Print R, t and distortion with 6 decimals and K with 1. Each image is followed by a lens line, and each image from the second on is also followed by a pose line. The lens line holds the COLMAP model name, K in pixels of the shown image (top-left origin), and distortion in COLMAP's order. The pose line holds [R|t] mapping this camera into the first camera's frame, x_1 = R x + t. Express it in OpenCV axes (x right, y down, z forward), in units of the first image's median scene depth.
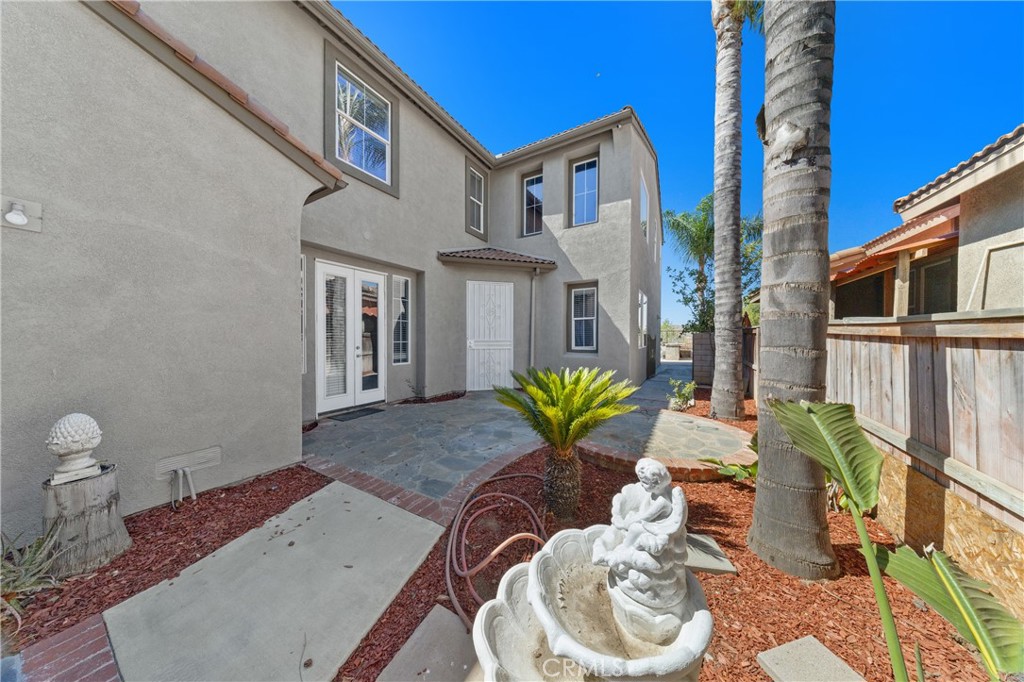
lens RADIAL K [[289.6, 0, 512.0], [0, 289.6, 341.0], [0, 0, 1]] dist [-0.000028, -0.000036]
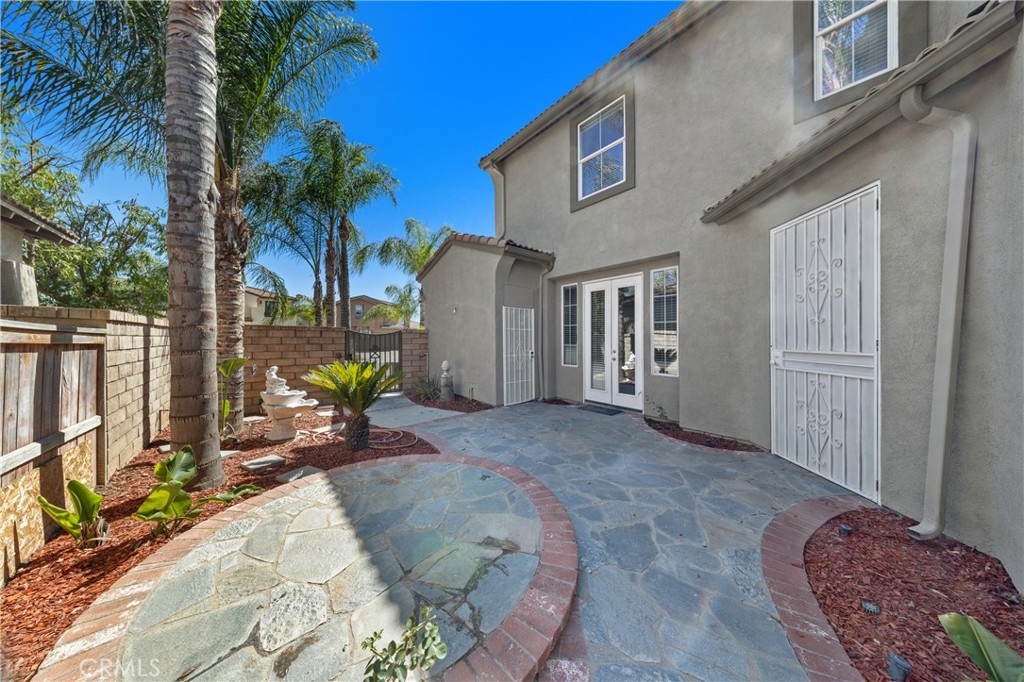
lens RADIAL K [[289.6, 0, 512.0], [0, 289.6, 341.0], [0, 0, 1]] dist [-0.000028, -0.000036]
pose [[-0.318459, 0.004199, -0.947927, 0.607304], [-0.015175, 0.999839, 0.009527, -0.020804], [0.947815, 0.017419, -0.318345, 0.983875]]
